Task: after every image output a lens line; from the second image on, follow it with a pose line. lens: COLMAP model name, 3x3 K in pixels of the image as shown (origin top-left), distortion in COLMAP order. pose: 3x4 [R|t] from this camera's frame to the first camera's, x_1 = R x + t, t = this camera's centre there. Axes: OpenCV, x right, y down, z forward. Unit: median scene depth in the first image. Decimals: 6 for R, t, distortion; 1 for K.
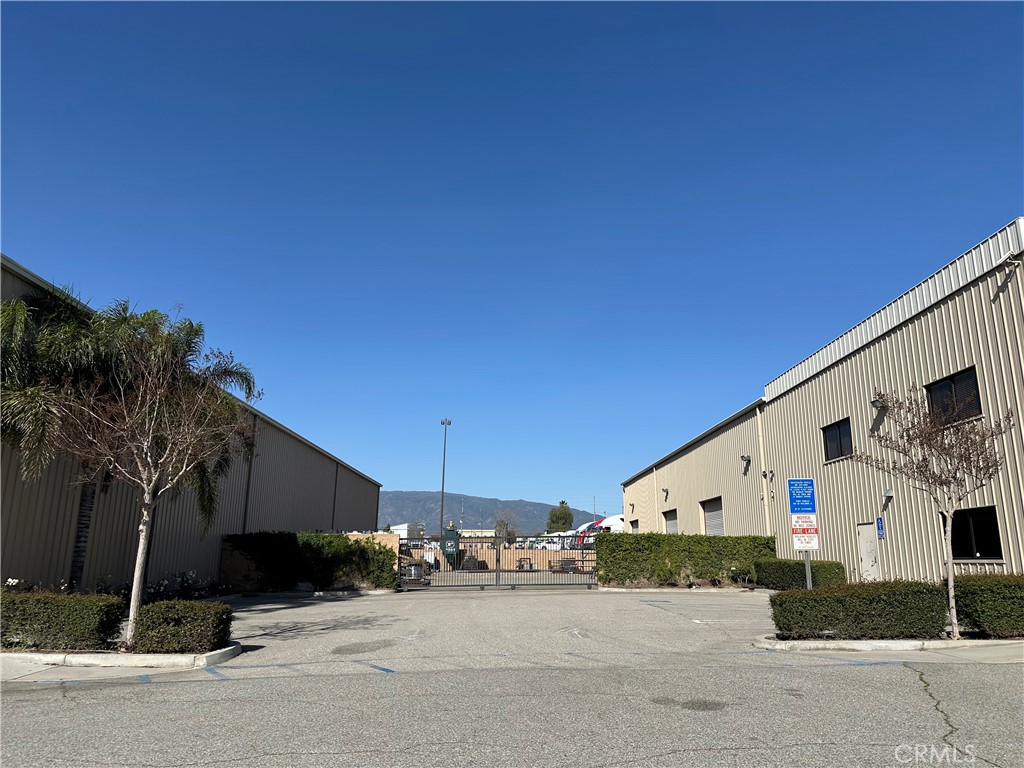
lens RADIAL K [[711.7, 0, 512.0], [0, 711.7, 384.0], [0, 0, 1]] dist [0.064641, -0.077097]
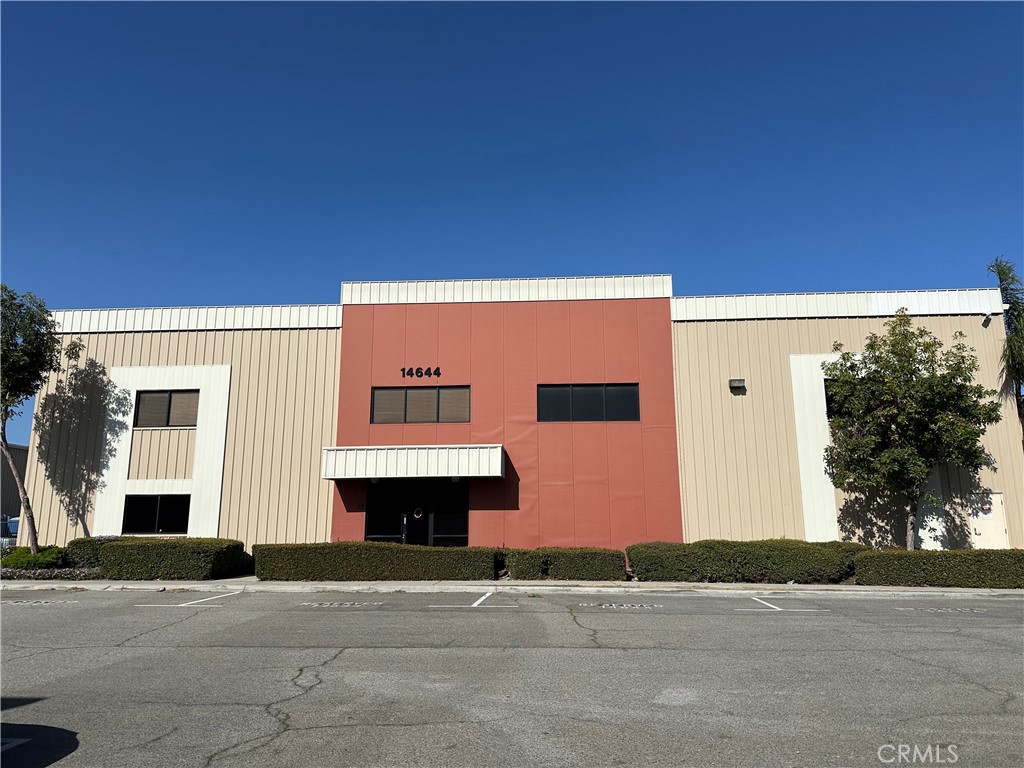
lens RADIAL K [[711.3, 0, 514.8], [0, 711.3, 380.3], [0, 0, 1]] dist [0.102609, -0.142565]
pose [[0.996207, -0.026969, -0.082728, 1.593362], [0.029669, 0.999060, 0.031594, -0.092514], [0.081798, -0.033929, 0.996071, -0.389595]]
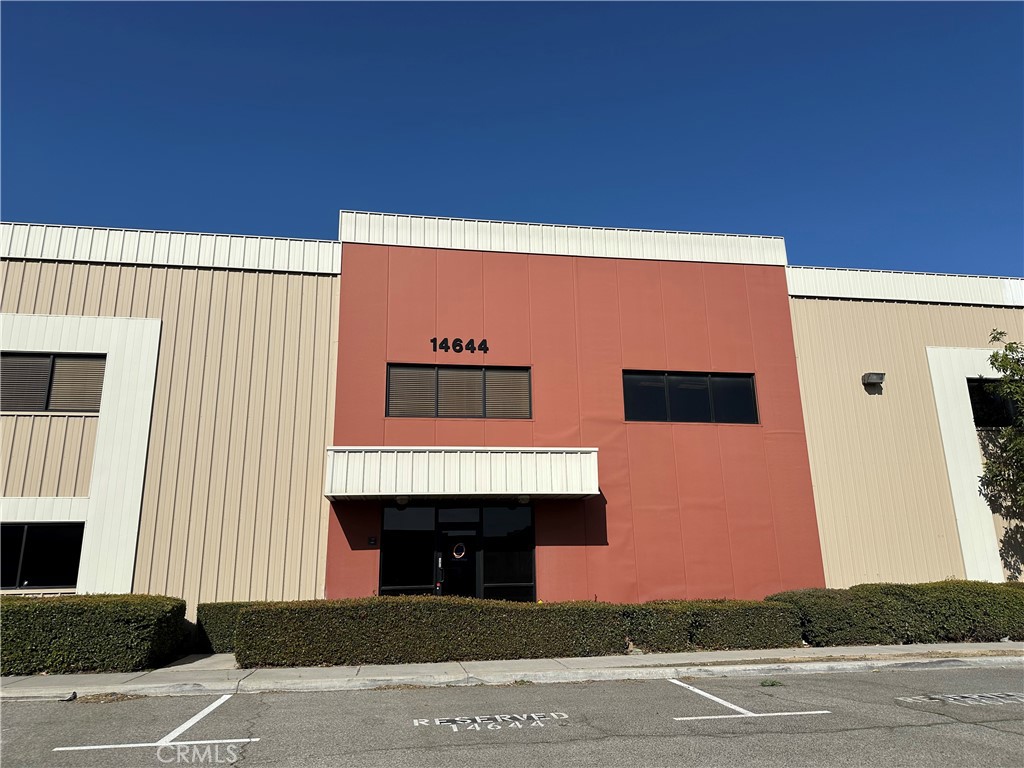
lens RADIAL K [[711.7, 0, 512.0], [0, 711.7, 384.0], [0, 0, 1]] dist [0.064641, -0.077097]
pose [[0.990349, 0.011353, 0.138129, 1.266328], [-0.008293, 0.999708, -0.022710, -0.004841], [-0.138346, 0.021345, 0.990154, -0.016039]]
